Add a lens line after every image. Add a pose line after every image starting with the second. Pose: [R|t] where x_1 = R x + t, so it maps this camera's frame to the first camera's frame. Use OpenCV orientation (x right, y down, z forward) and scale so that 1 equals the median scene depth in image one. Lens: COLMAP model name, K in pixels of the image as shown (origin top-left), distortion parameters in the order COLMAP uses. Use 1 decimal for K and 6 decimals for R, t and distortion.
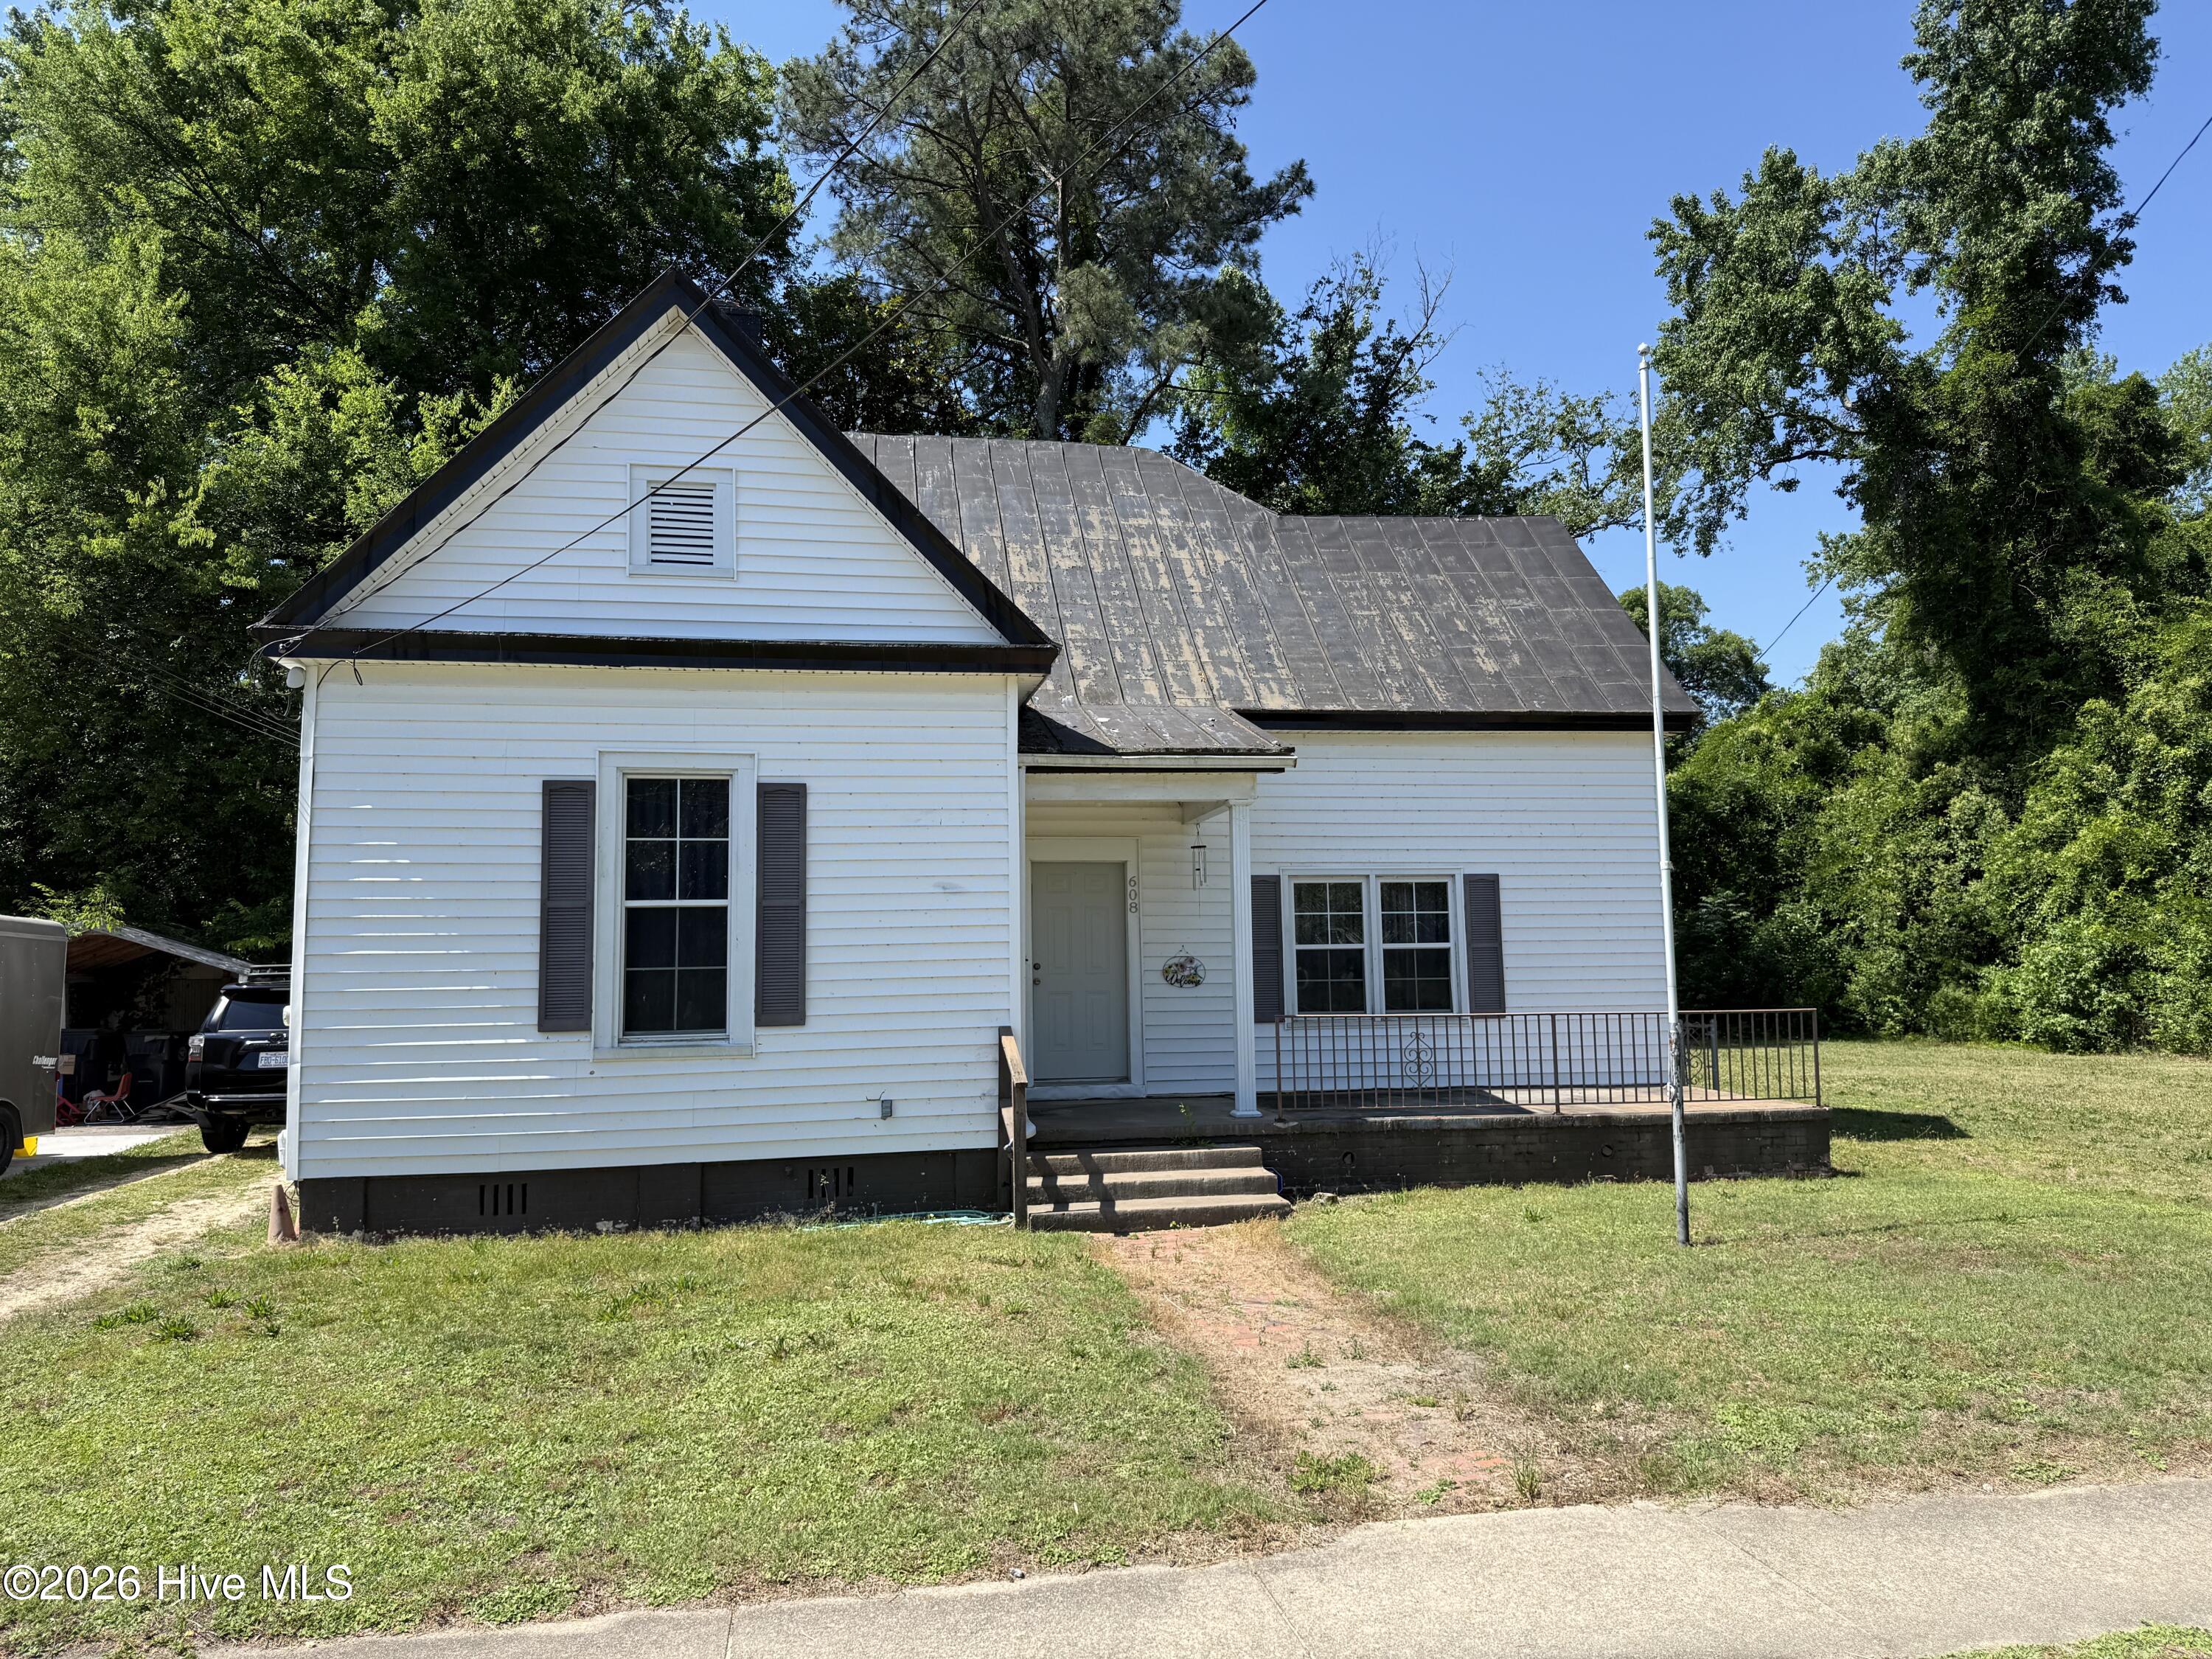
lens RADIAL K [[1567.1, 0, 1109.3], [0, 1567.1, 833.3], [0, 0, 1]] dist [0.048390, -0.045978]
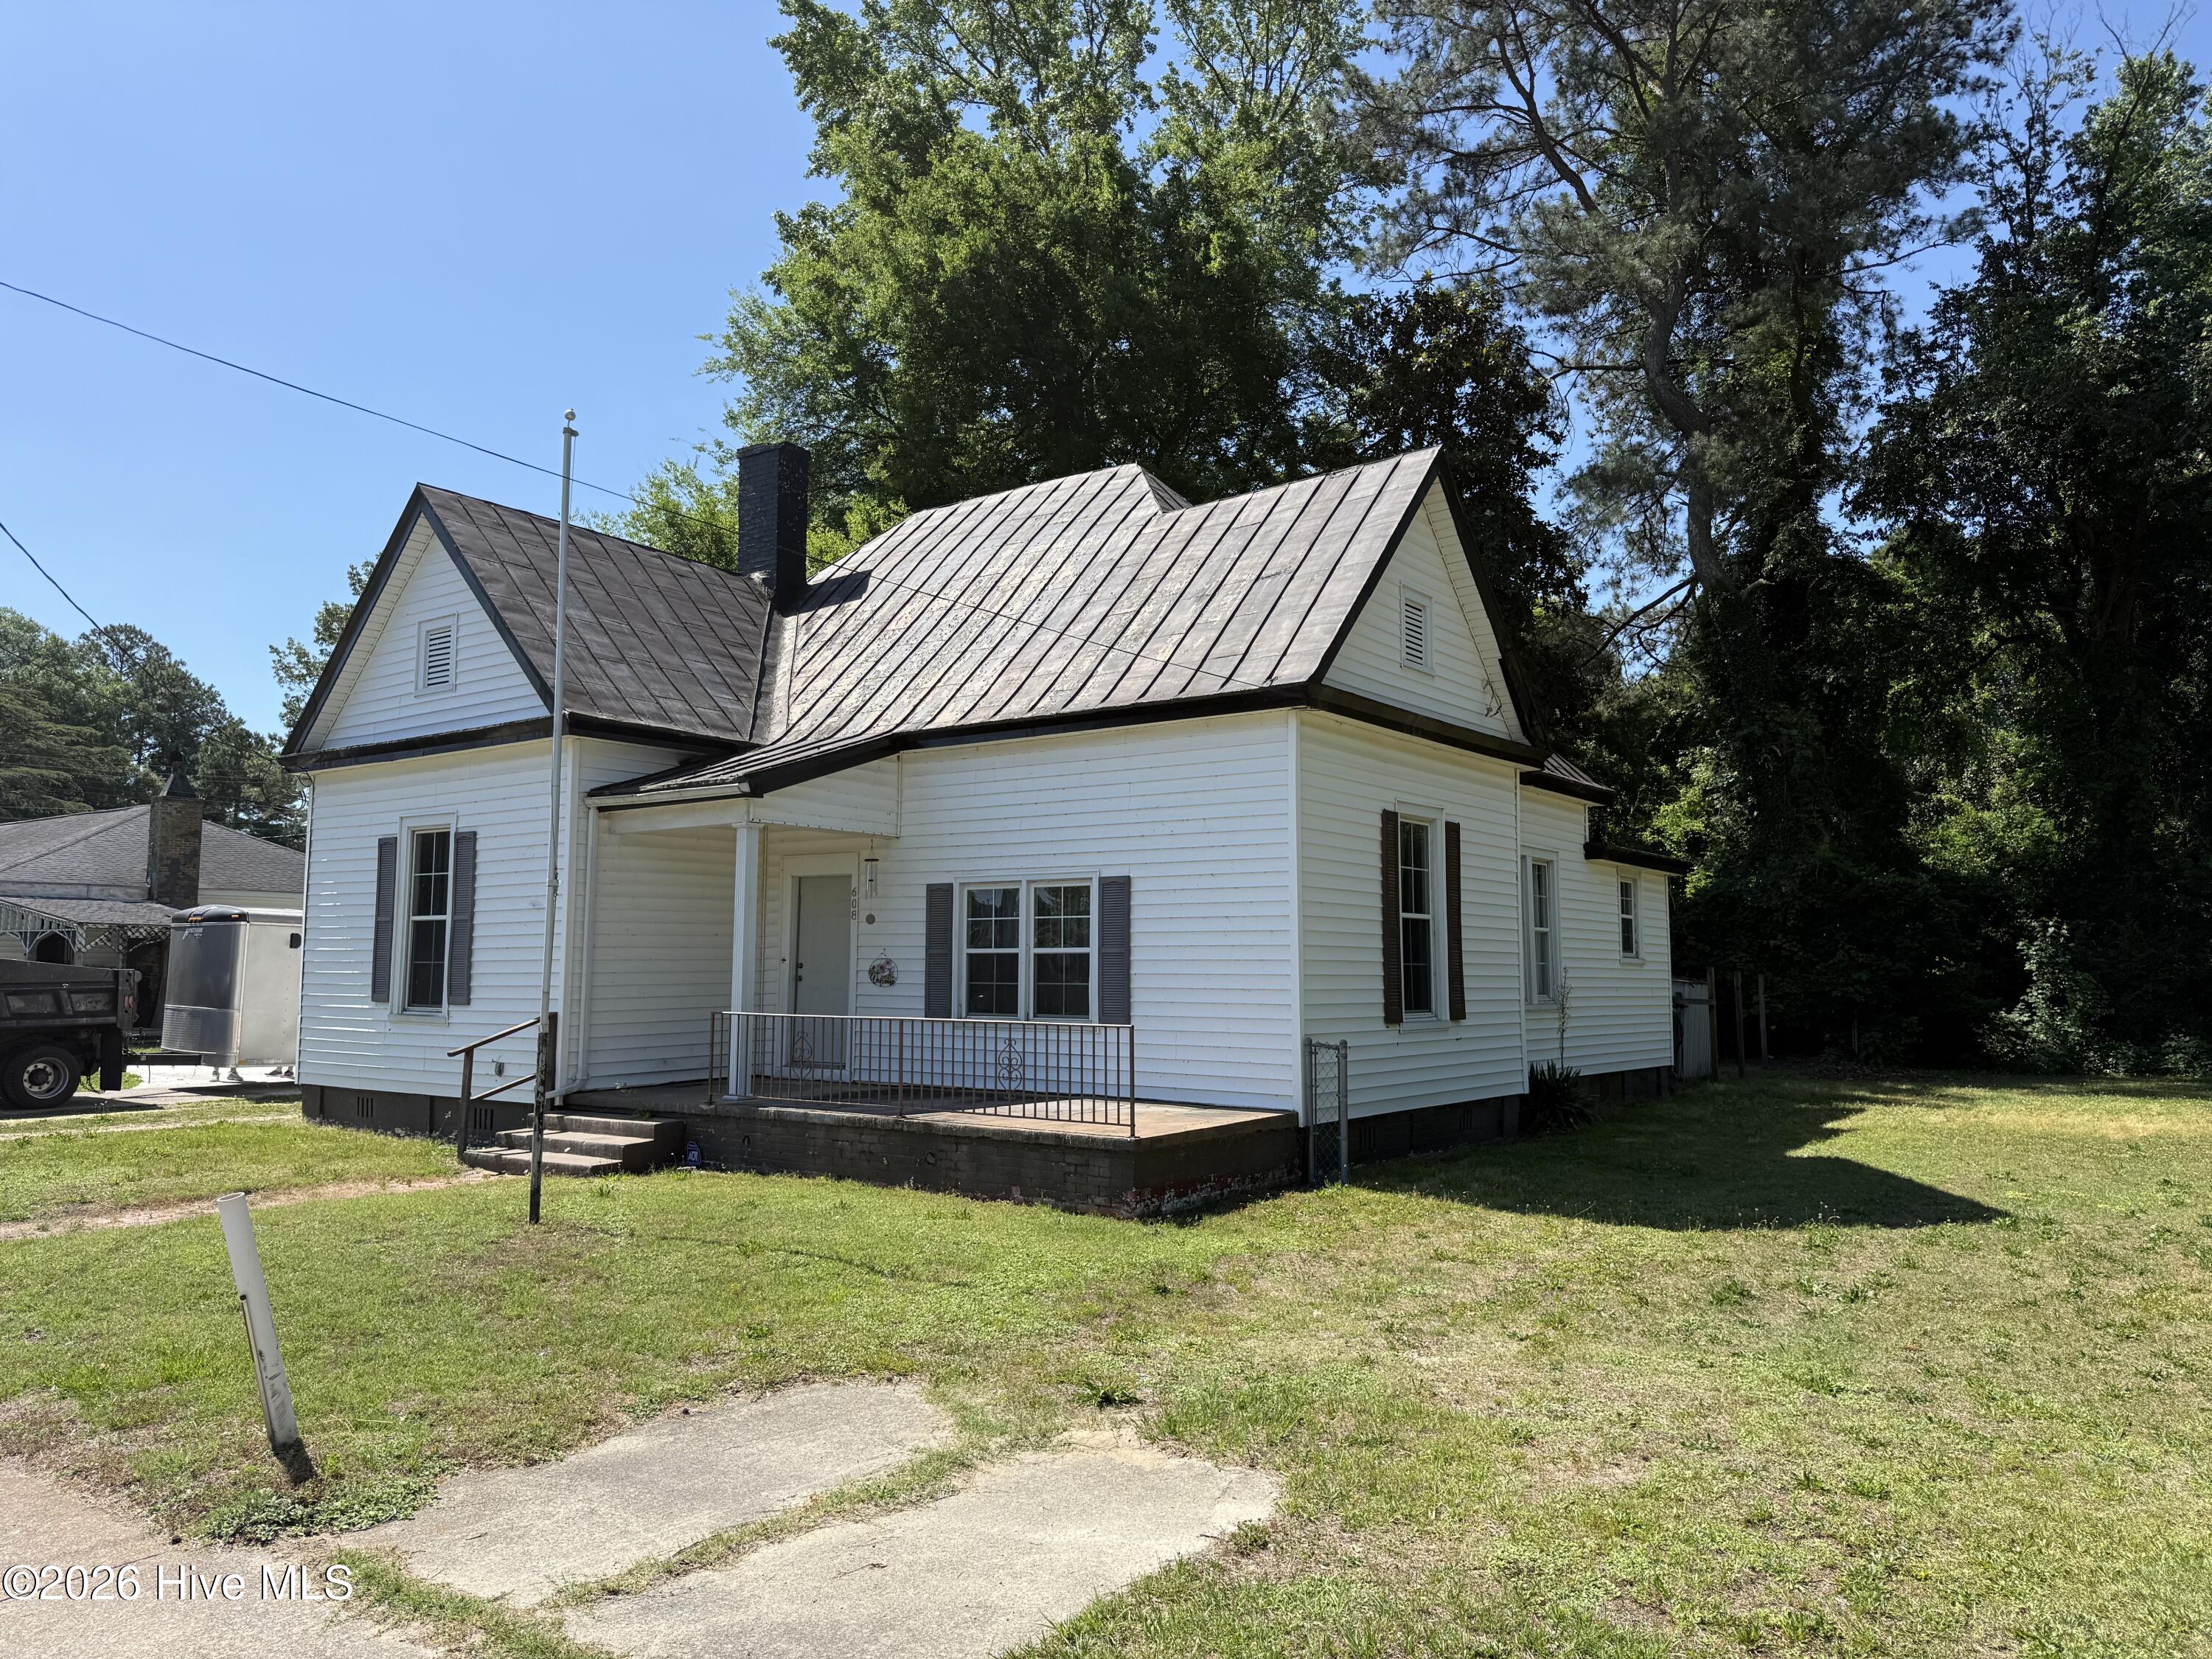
lens RADIAL K [[1567.1, 0, 1112.8], [0, 1567.1, 820.4], [0, 0, 1]] dist [0.048390, -0.045978]
pose [[0.692034, -0.051629, -0.720016, 0.945176], [0.046395, 0.998558, -0.027009, 0.017841], [0.720372, -0.014714, 0.693432, 0.338480]]
